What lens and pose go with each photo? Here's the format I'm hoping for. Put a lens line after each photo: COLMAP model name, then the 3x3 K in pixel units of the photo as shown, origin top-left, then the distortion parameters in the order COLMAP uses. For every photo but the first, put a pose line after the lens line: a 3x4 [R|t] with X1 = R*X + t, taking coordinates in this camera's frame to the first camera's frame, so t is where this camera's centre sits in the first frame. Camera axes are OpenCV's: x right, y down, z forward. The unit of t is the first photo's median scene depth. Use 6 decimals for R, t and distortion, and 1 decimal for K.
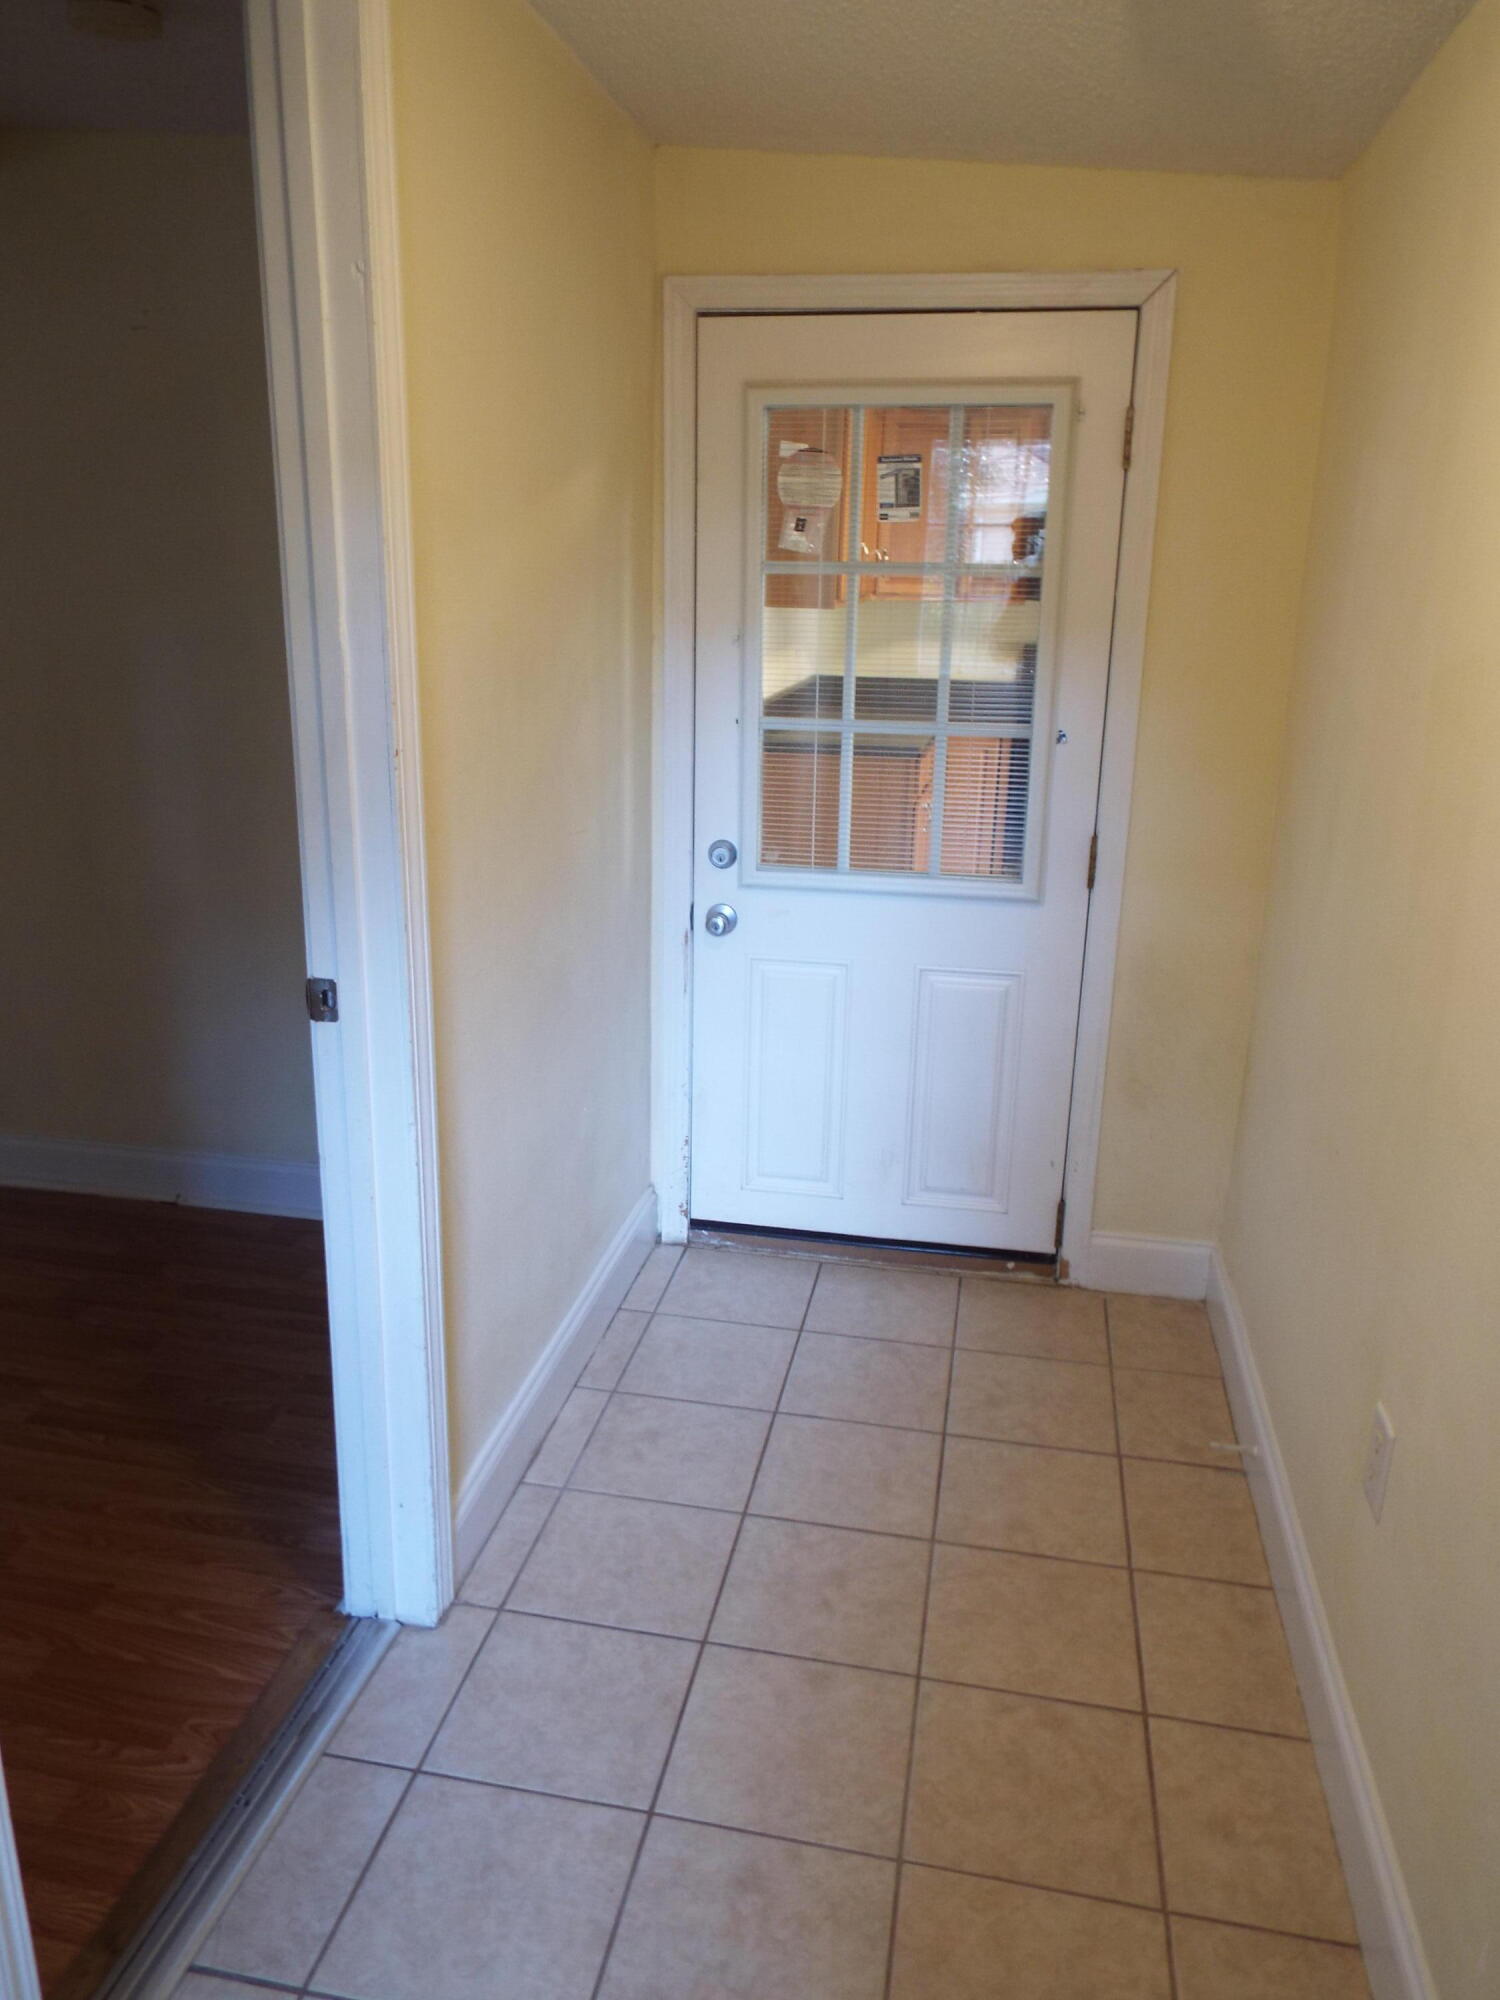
lens RADIAL K [[1453.3, 0, 721.1], [0, 1453.3, 1000.6], [0, 0, 1]] dist [-0.008510, -0.000627]
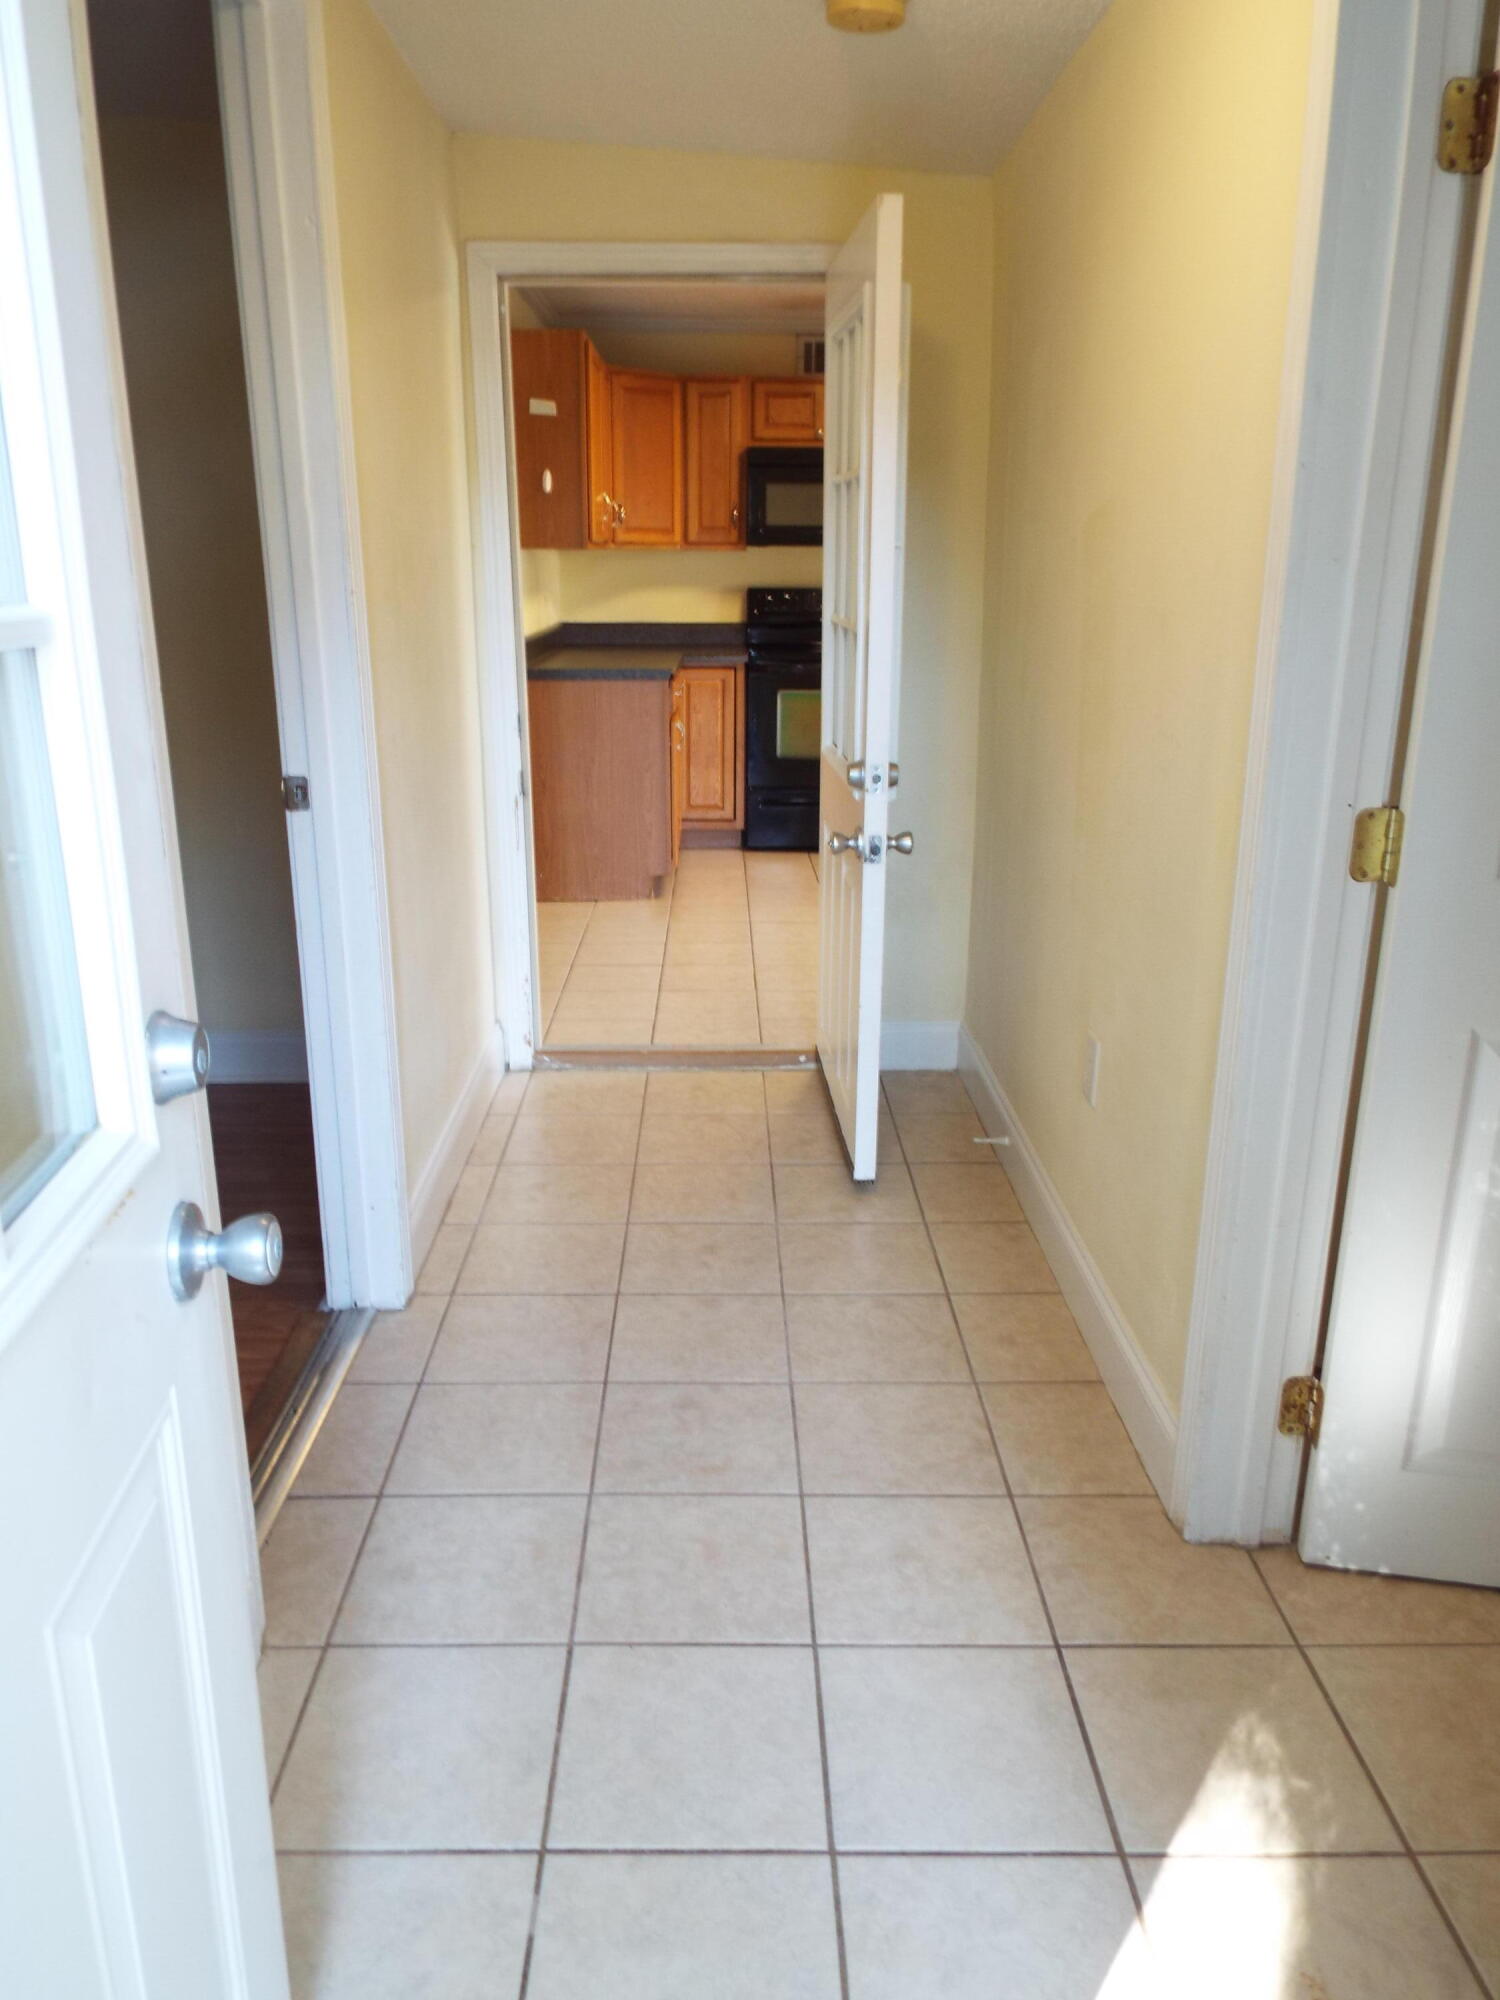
lens RADIAL K [[1453.3, 0, 721.1], [0, 1453.3, 1000.6], [0, 0, 1]] dist [-0.008510, -0.000627]
pose [[0.978706, -0.079447, 0.189268, -0.143872], [0.078485, 0.996836, 0.012588, 0.169717], [-0.189669, 0.002535, 0.981845, -0.287221]]
